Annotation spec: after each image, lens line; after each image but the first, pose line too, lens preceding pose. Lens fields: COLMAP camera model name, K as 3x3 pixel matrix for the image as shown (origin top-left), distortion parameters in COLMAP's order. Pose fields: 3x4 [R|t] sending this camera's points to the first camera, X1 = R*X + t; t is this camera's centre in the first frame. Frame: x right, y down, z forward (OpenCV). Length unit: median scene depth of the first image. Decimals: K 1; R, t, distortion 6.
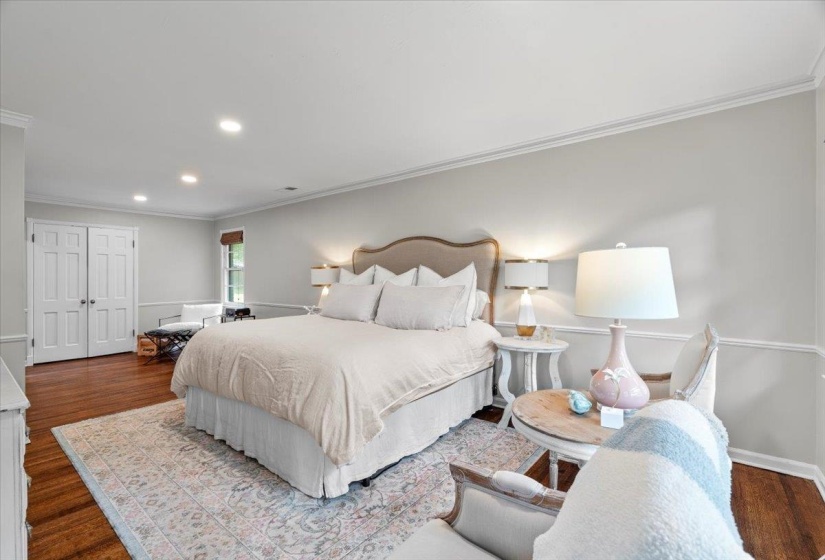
lens RADIAL K [[374.2, 0, 406.7], [0, 374.2, 279.1], [0, 0, 1]] dist [-0.009533, 0.003086]
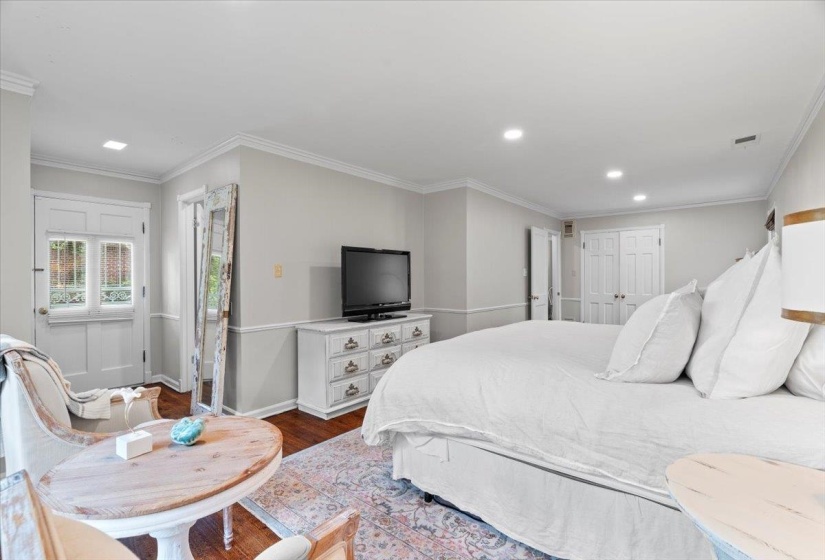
lens RADIAL K [[374.2, 0, 405.8], [0, 374.2, 278.6], [0, 0, 1]] dist [-0.009533, 0.003086]
pose [[-0.019474, 0.007053, -0.999785, 0.690139], [0.000073, 0.999975, 0.007053, -0.004572], [0.999810, 0.000065, -0.019474, 0.814949]]
